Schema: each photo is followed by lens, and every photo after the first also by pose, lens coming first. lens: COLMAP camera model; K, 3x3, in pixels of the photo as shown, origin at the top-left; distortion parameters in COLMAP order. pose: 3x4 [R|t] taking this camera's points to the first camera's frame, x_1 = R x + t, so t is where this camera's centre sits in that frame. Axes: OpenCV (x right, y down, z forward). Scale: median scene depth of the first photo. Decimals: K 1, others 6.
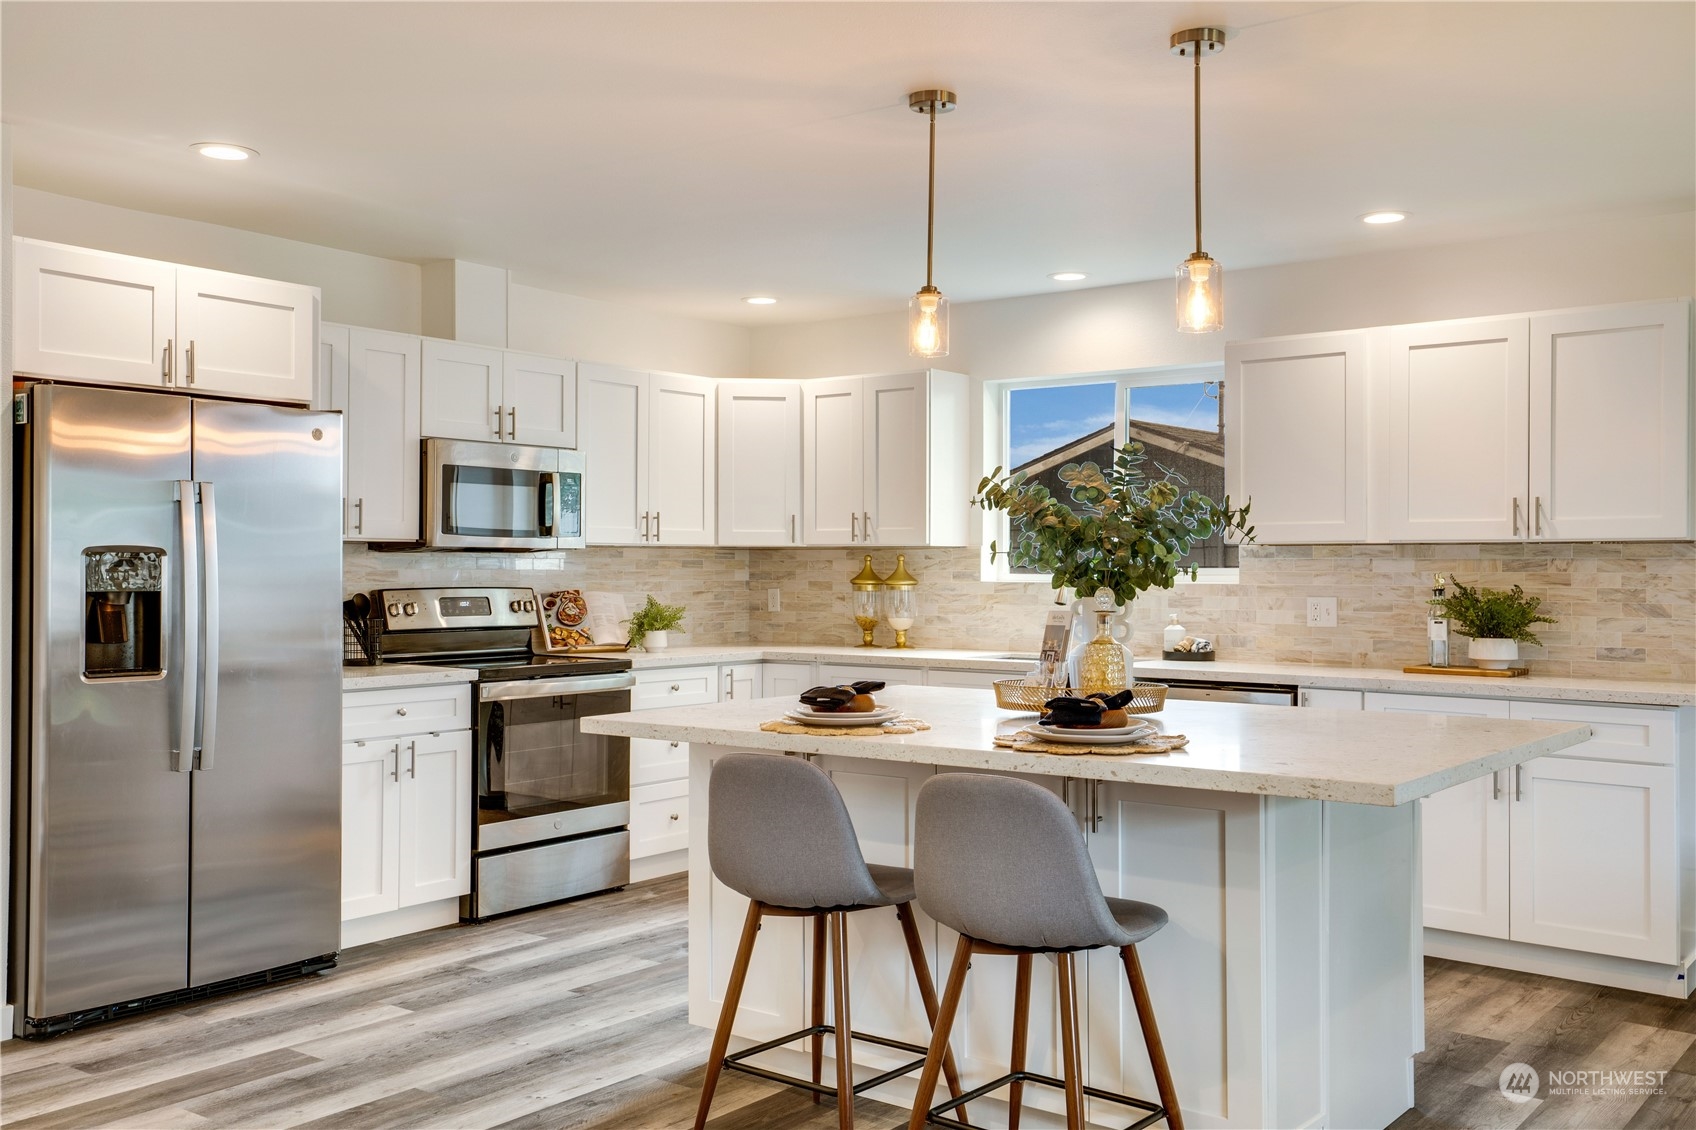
lens RADIAL K [[1537.9, 0, 821.8], [0, 1537.9, 573.5], [0, 0, 1]] dist [0.006607, 0.032282]
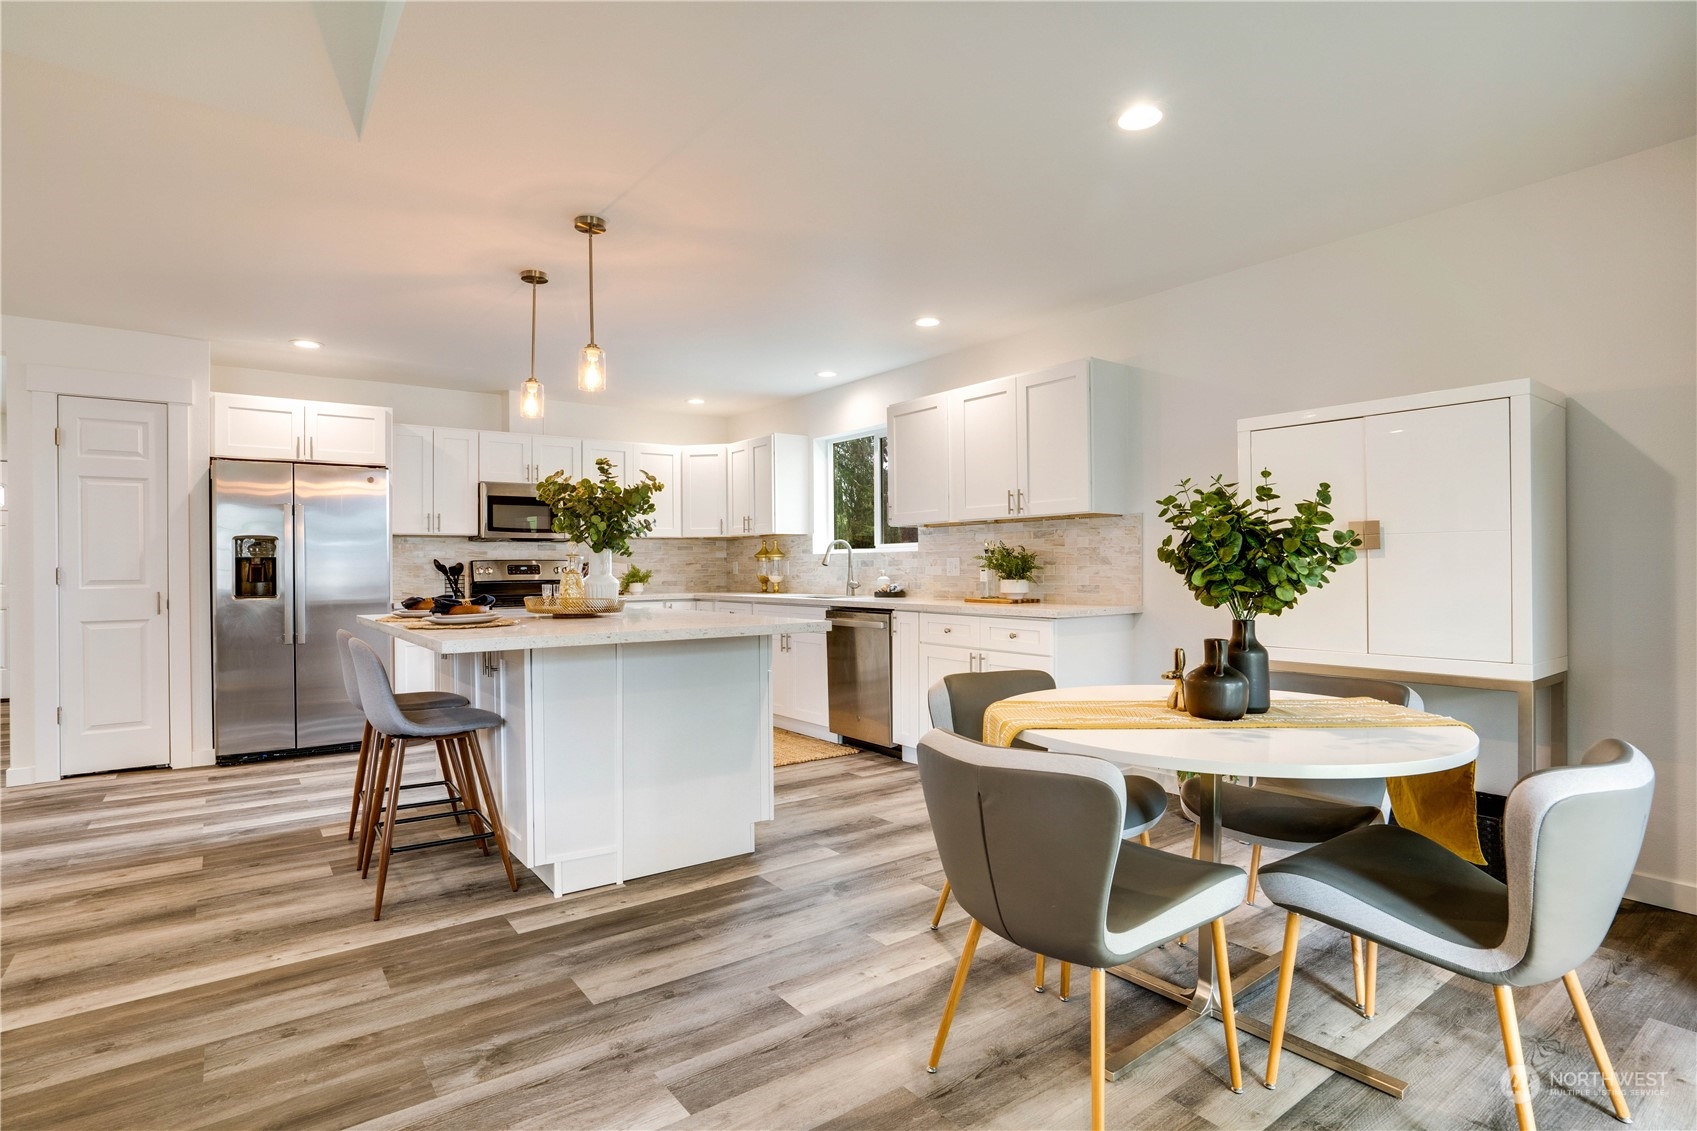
lens RADIAL K [[871.8, 0, 819.5], [0, 871.8, 562.3], [0, 0, 1]] dist [-0.029987, 0.009135]
pose [[0.958775, -0.012911, -0.283873, 0.453120], [0.010865, 0.999902, -0.008781, 0.026952], [0.283958, 0.005335, 0.958822, 0.076561]]
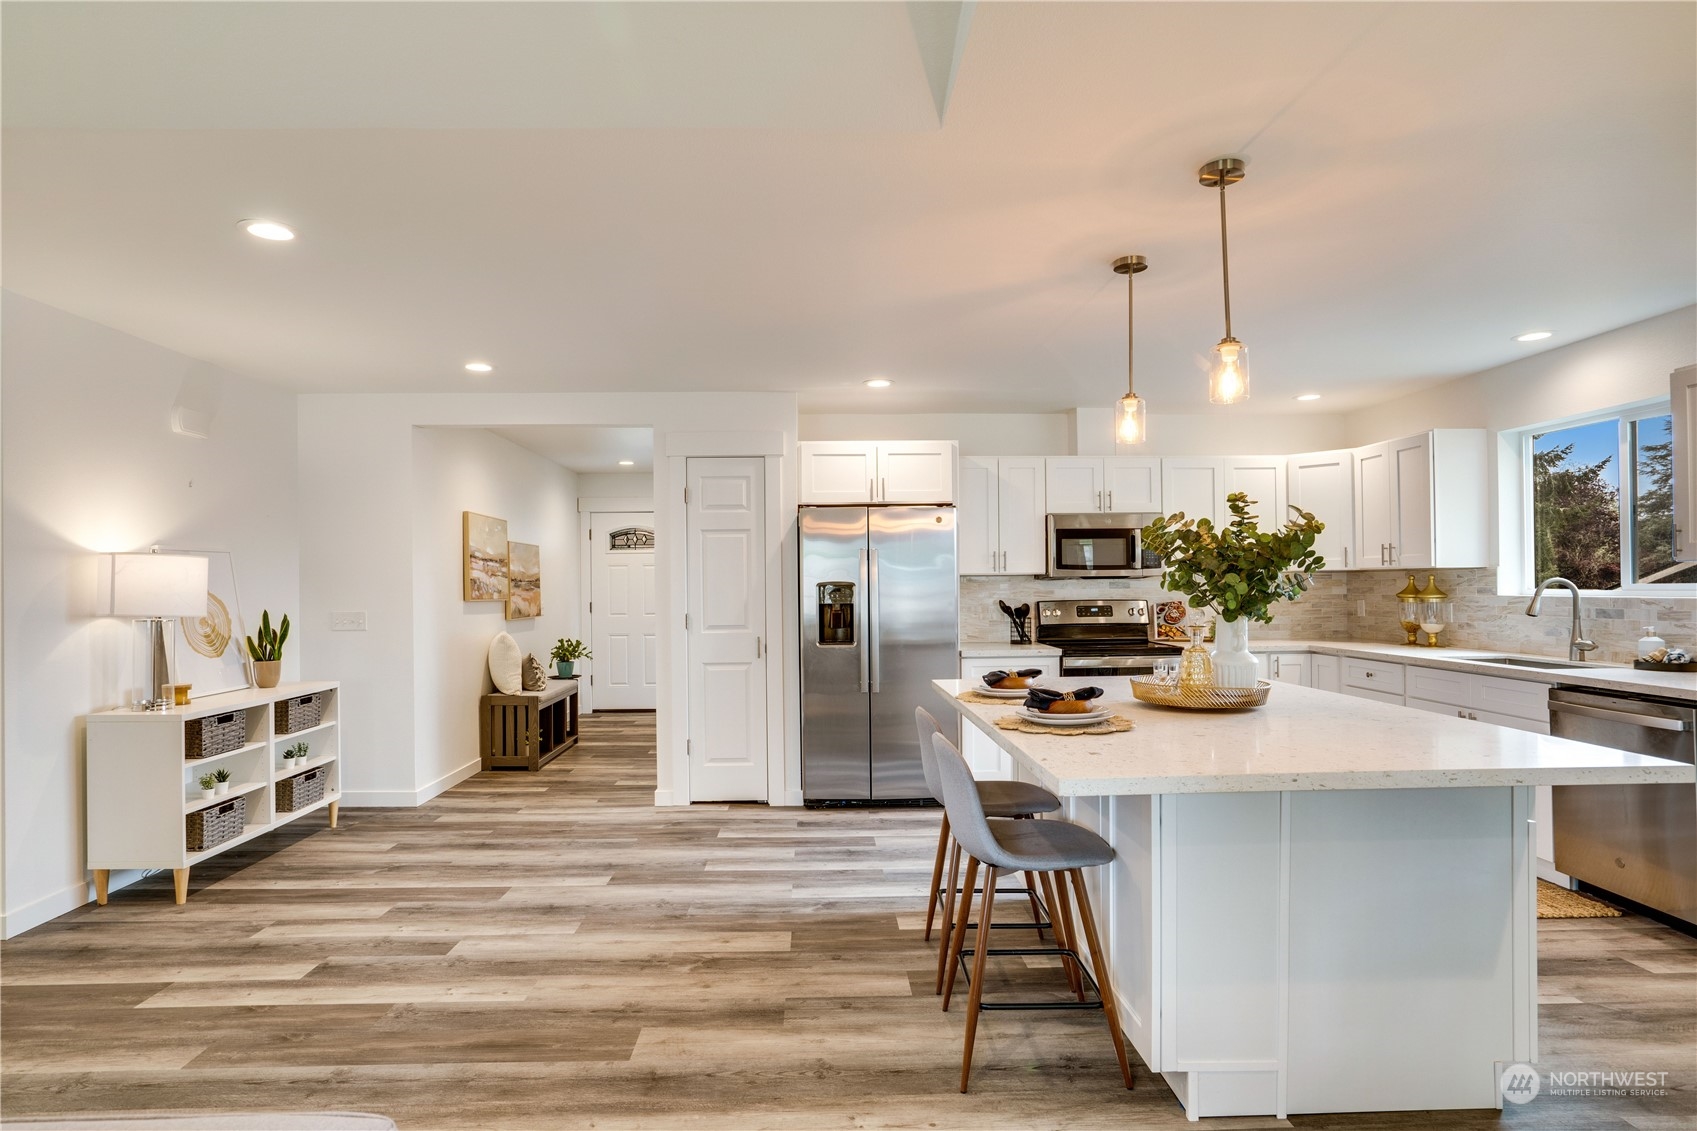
lens RADIAL K [[871.8, 0, 832.2], [0, 871.8, 595.7], [0, 0, 1]] dist [-0.029987, 0.009135]
pose [[0.641742, 0.000060, -0.766921, 0.337134], [0.010951, 0.999897, 0.009241, -0.008128], [0.766843, -0.014329, 0.641675, 0.177473]]
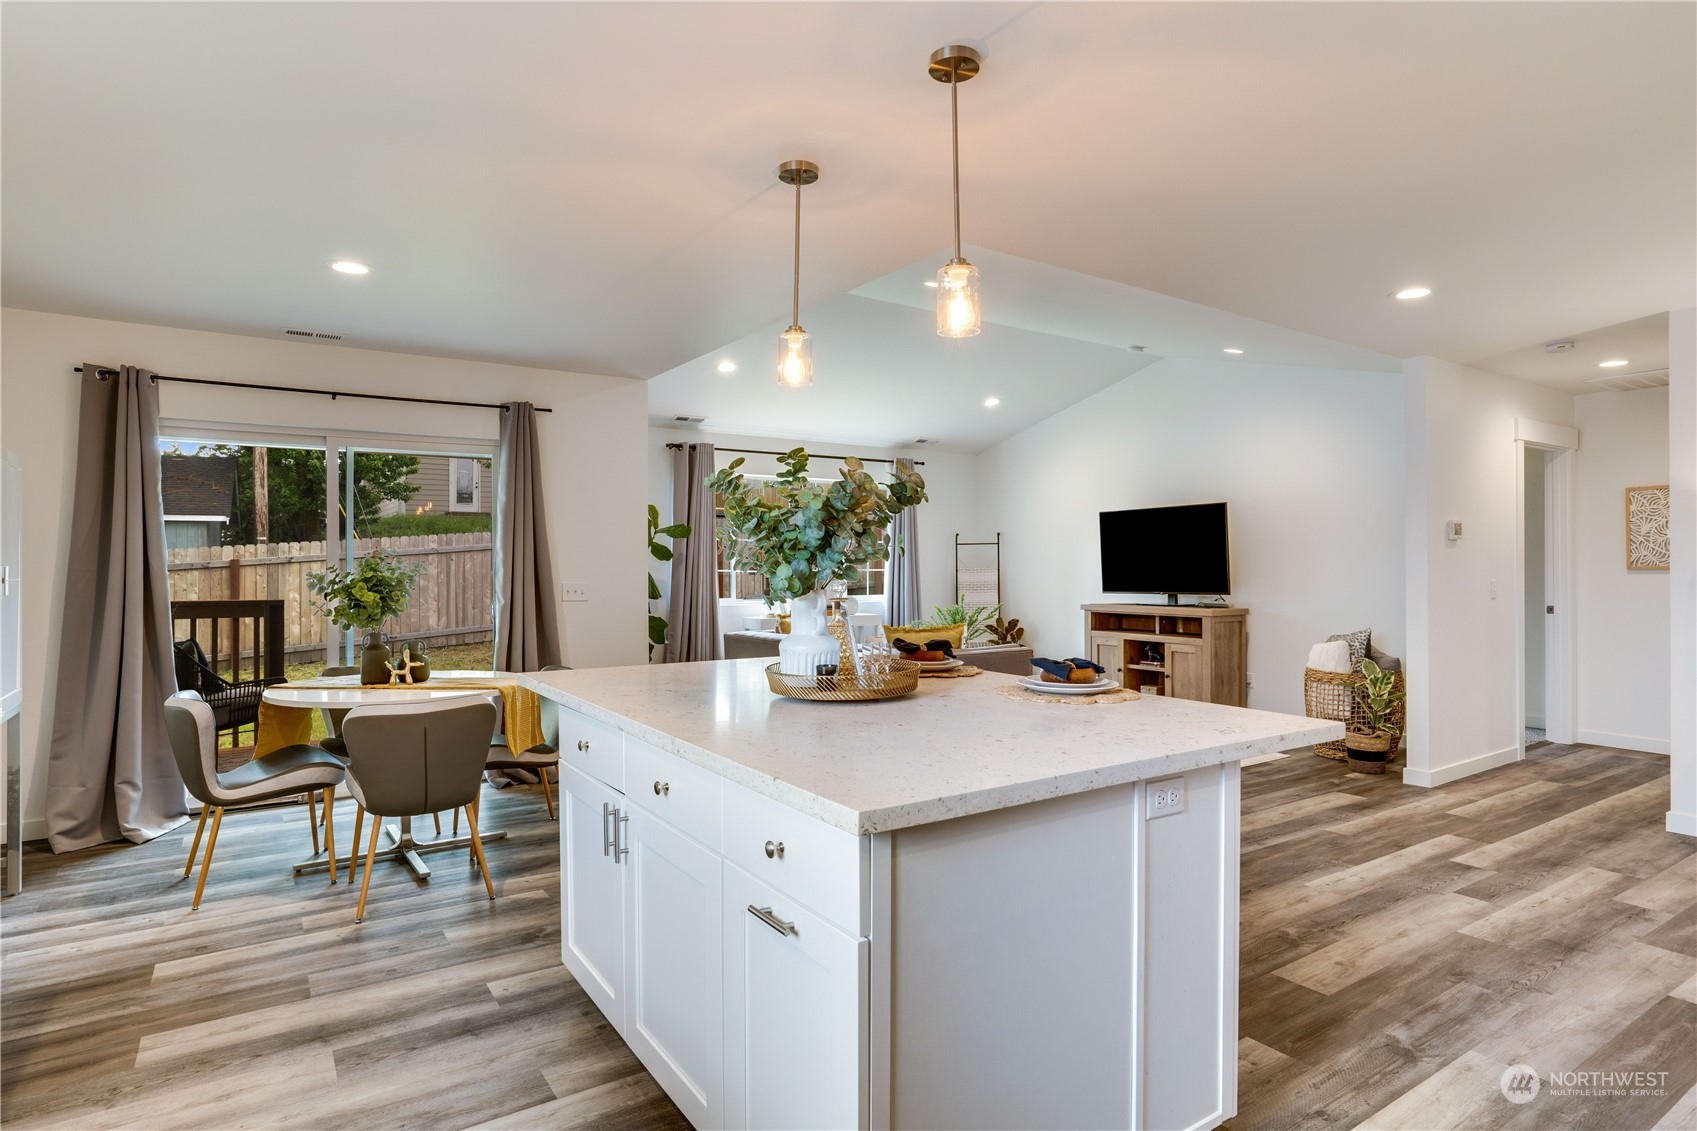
lens RADIAL K [[917.5, 0, 835.1], [0, 917.5, 565.0], [0, 0, 1]] dist [-0.033279, 0.015705]
pose [[-0.951152, -0.001713, 0.308720, -0.021897], [-0.000749, 0.999994, 0.003241, -0.002823], [-0.308723, 0.002851, -0.951148, 1.035254]]
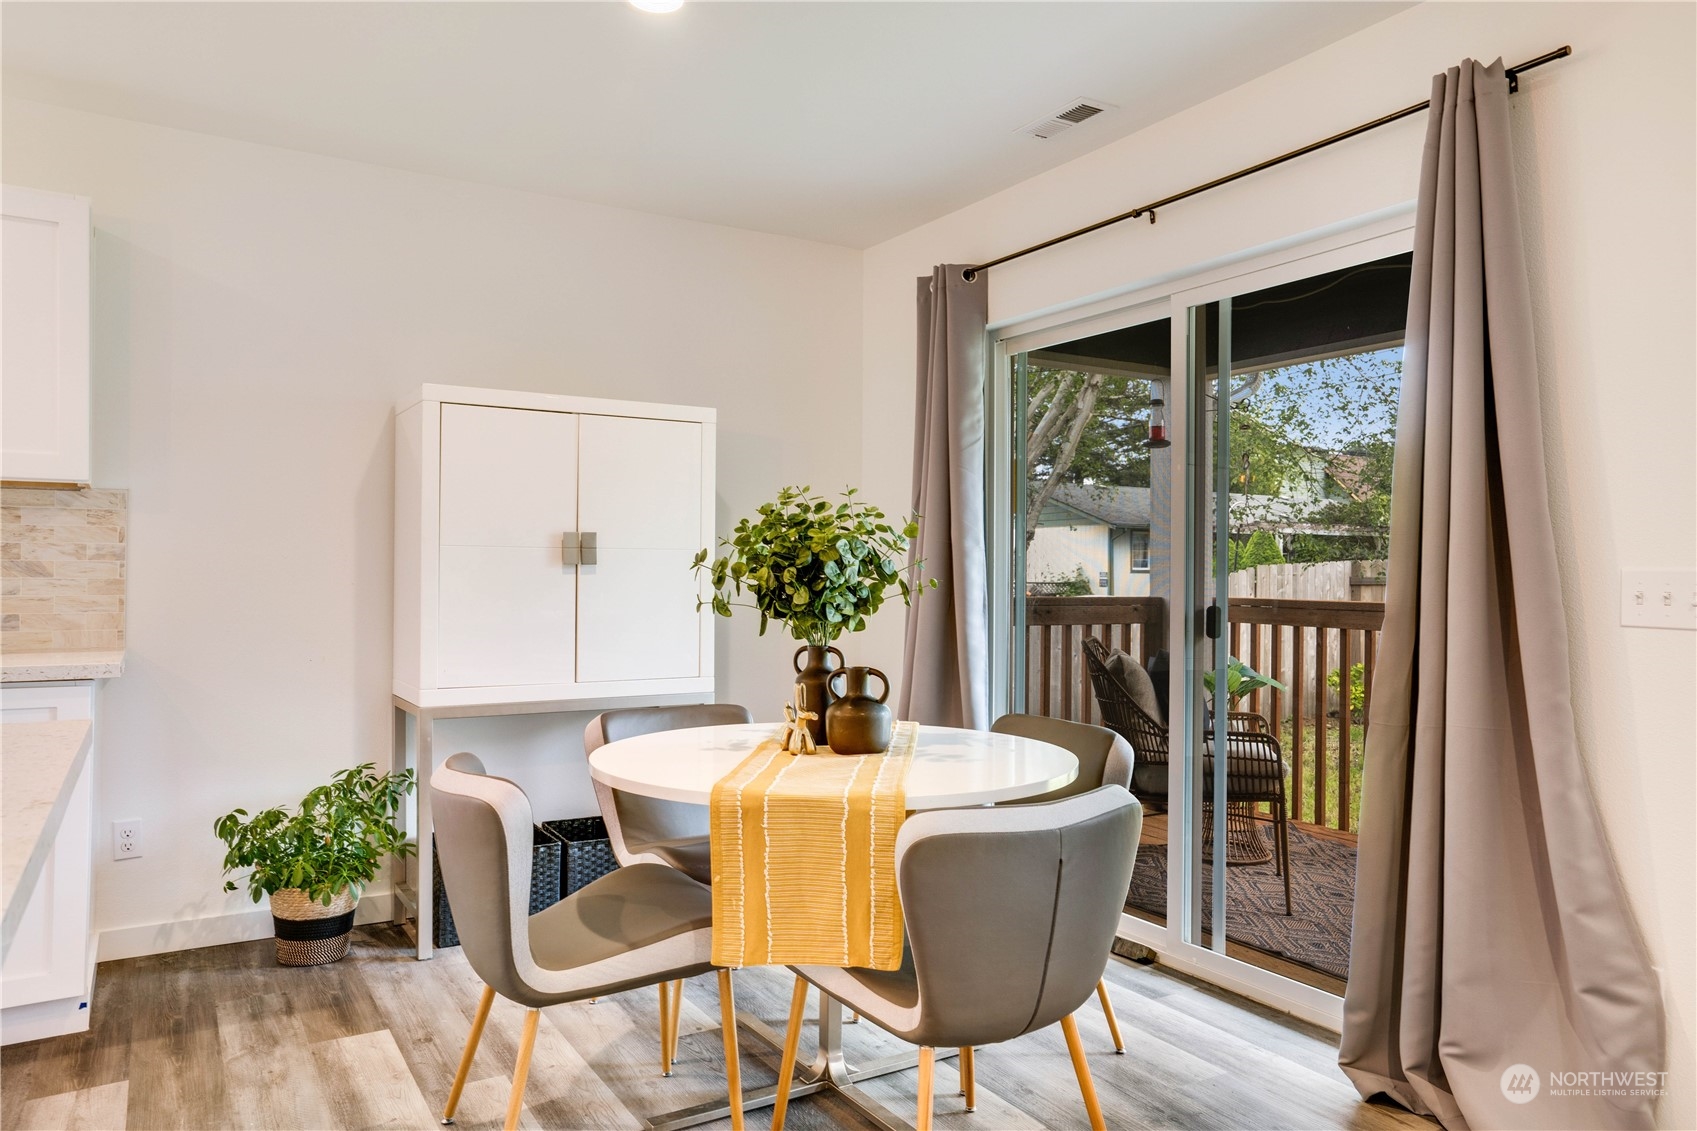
lens RADIAL K [[1140.4, 0, 867.2], [0, 1140.4, 563.0], [0, 0, 1]] dist [-0.004324, 0.021929]
pose [[0.343194, 0.004228, 0.939255, 0.094634], [-0.004382, 0.999986, -0.002900, 0.018169], [-0.939254, -0.003121, 0.343207, 0.312979]]
